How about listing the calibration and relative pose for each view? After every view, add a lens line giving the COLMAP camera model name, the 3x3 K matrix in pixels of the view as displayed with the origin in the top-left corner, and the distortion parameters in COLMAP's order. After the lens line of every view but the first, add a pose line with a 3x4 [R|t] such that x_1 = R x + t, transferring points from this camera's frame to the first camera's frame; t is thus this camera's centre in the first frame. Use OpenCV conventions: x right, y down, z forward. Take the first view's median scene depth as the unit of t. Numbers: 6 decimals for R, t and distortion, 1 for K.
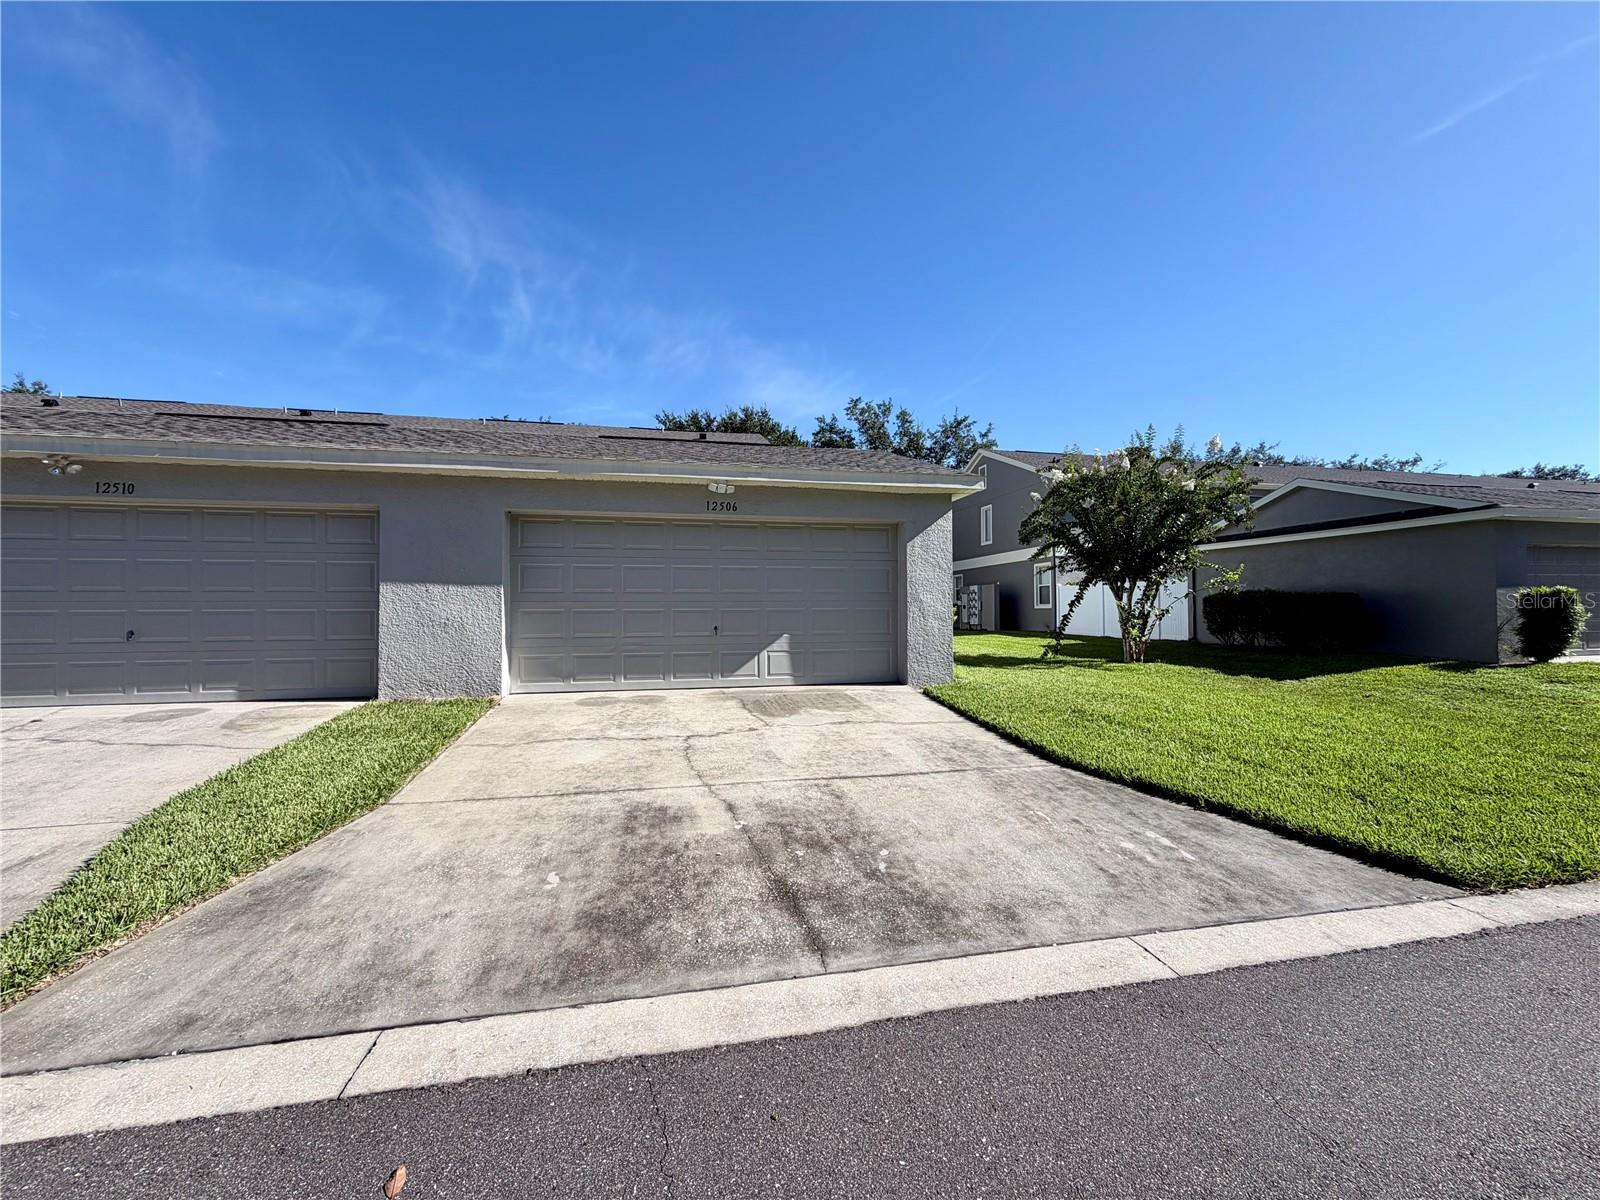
lens RADIAL K [[633.7, 0, 800.3], [0, 633.7, 614.3], [0, 0, 1]] dist [0.000014, -0.000473]
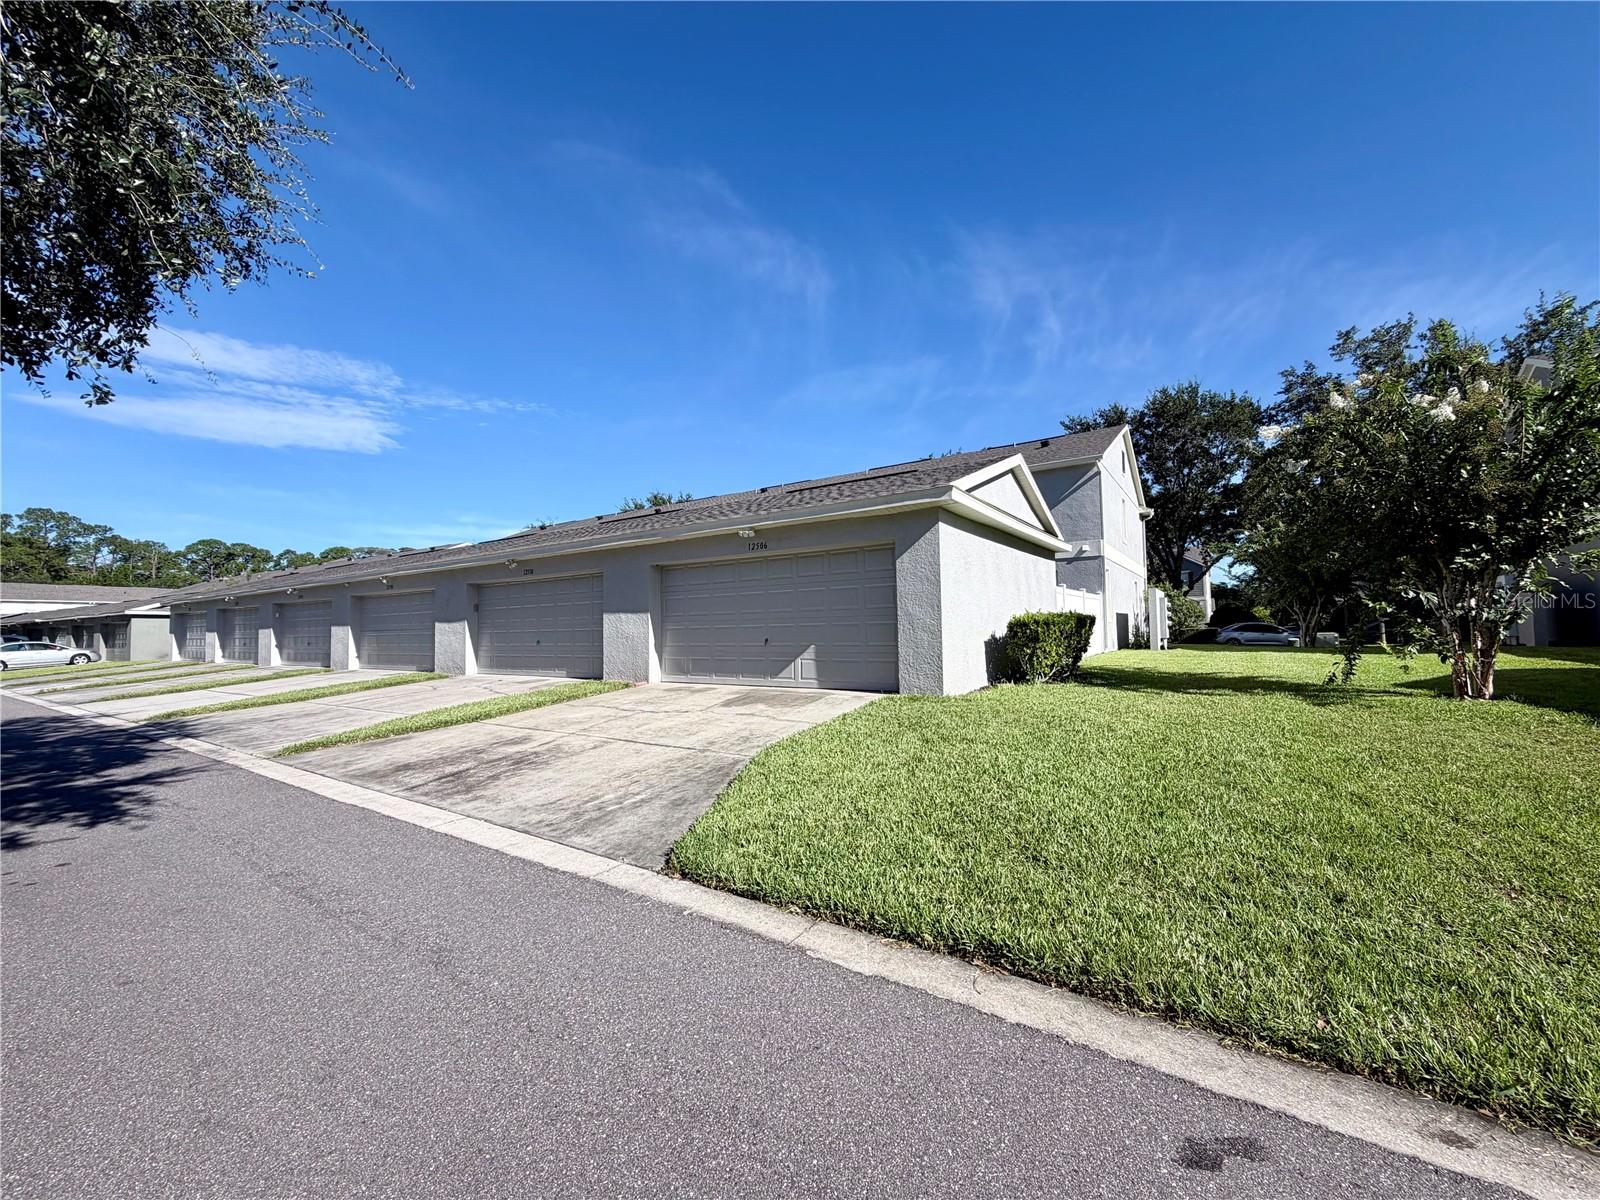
lens RADIAL K [[642.6, 0, 800.0], [0, 642.6, 600.0], [0, 0, 1]] dist [-0.000812, -0.000279]
pose [[0.688365, -0.043572, -0.724055, 0.573706], [0.012573, 0.998761, -0.048150, 0.003318], [0.725255, 0.024041, 0.688060, 0.102876]]
